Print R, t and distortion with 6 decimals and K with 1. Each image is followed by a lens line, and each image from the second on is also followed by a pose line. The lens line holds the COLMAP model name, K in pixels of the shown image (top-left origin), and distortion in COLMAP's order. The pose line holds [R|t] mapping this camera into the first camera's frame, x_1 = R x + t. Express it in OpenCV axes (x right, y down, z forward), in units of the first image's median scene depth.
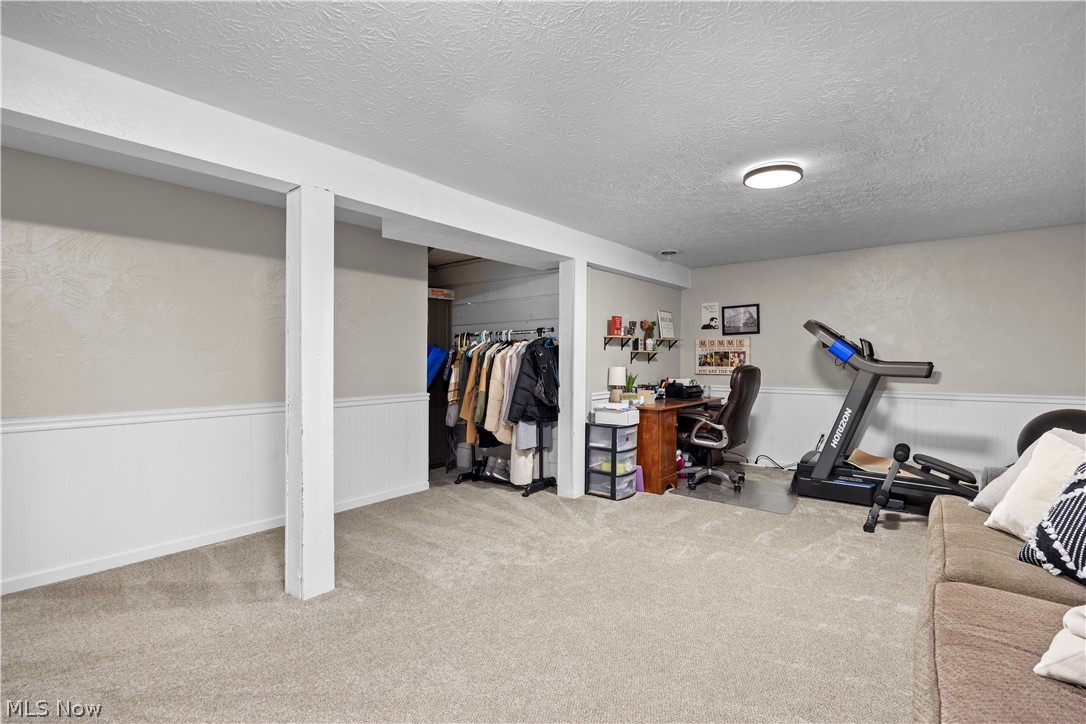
lens RADIAL K [[504.6, 0, 542.2], [0, 504.6, 364.2], [0, 0, 1]] dist [-0.011230, 0.000146]
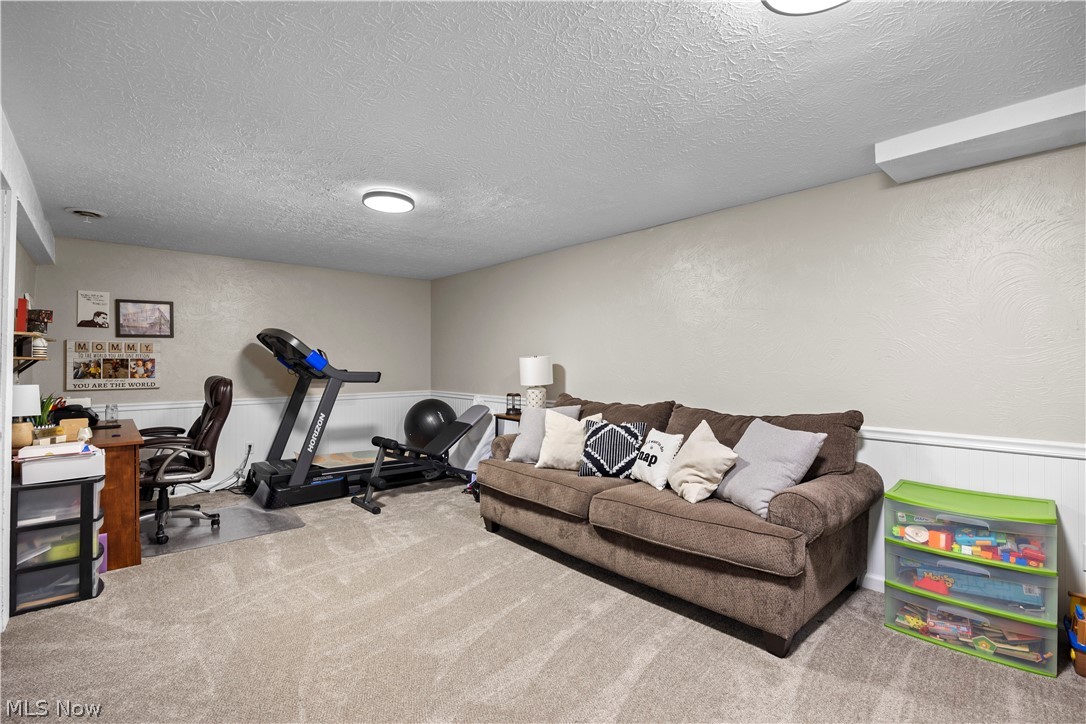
lens RADIAL K [[504.6, 0, 542.5], [0, 504.6, 358.2], [0, 0, 1]] dist [-0.011230, 0.000146]
pose [[0.144782, 0.007940, 0.989432, -0.368974], [0.012422, 0.999874, -0.009841, -0.013384], [-0.989386, 0.013715, 0.144665, 0.337521]]
